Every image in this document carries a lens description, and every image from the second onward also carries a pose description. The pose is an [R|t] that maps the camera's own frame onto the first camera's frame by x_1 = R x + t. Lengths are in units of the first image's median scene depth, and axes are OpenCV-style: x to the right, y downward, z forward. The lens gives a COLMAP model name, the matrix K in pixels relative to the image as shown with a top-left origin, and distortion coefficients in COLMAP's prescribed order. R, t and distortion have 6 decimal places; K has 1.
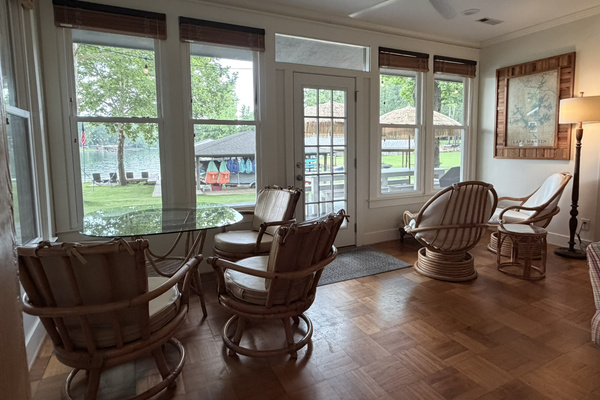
lens RADIAL K [[308.4, 0, 299.3], [0, 308.4, 191.6], [0, 0, 1]] dist [-0.000472, -0.000356]
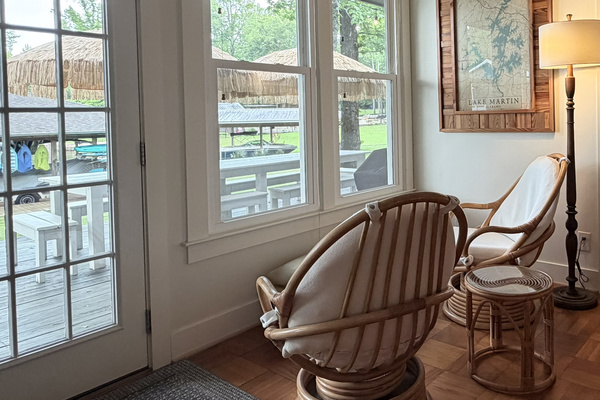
lens RADIAL K [[466.2, 0, 300.0], [0, 466.2, 200.0], [0, 0, 1]] dist [0.009600, 0.003583]
pose [[0.957252, -0.066060, 0.281609, 0.160893], [0.058954, 0.997694, 0.033641, -0.033497], [-0.283182, -0.015601, 0.958939, 0.296213]]
